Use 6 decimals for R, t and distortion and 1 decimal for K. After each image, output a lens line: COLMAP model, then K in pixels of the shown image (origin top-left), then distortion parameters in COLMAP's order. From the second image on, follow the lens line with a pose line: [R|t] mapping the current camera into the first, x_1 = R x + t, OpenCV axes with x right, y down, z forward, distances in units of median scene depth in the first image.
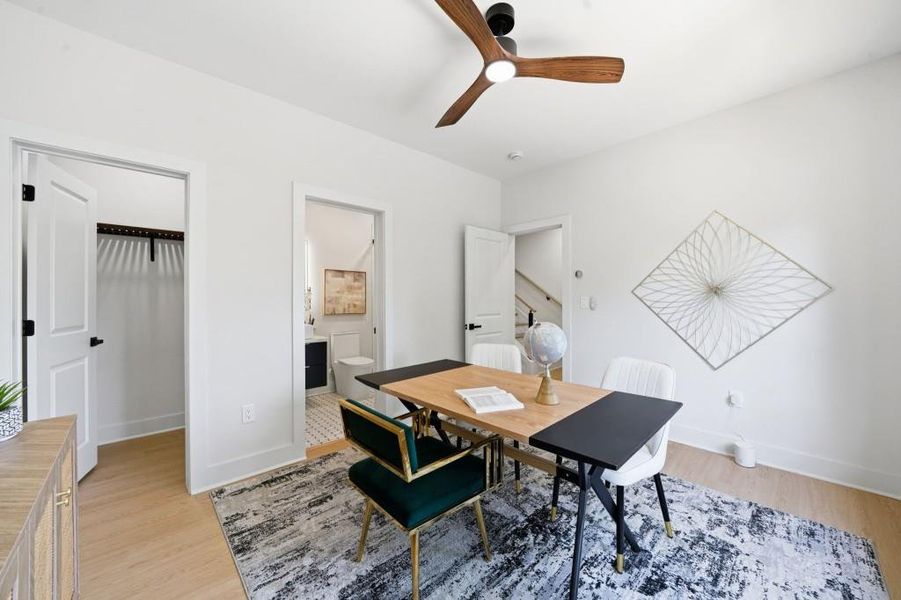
lens RADIAL K [[368.0, 0, 450.5], [0, 368.0, 300.0], [0, 0, 1]] dist [0.000003, 0.000080]
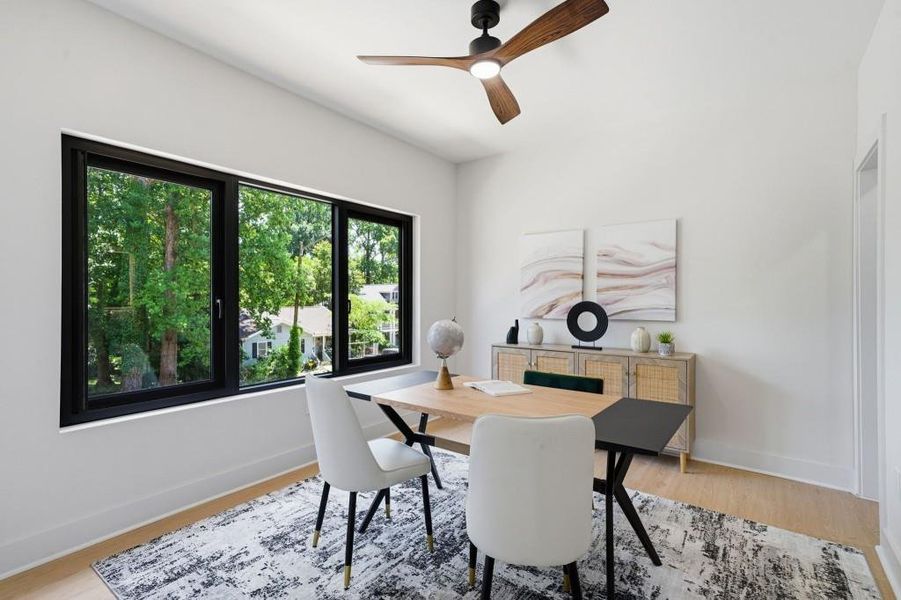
lens RADIAL K [[368.0, 0, 450.5], [0, 368.0, 300.0], [0, 0, 1]] dist [0.000003, 0.000080]
pose [[-0.986272, 0.000152, -0.165129, 0.391820], [-0.000009, 1.000000, 0.000971, -0.004371], [0.165129, 0.000959, -0.986272, 1.943774]]
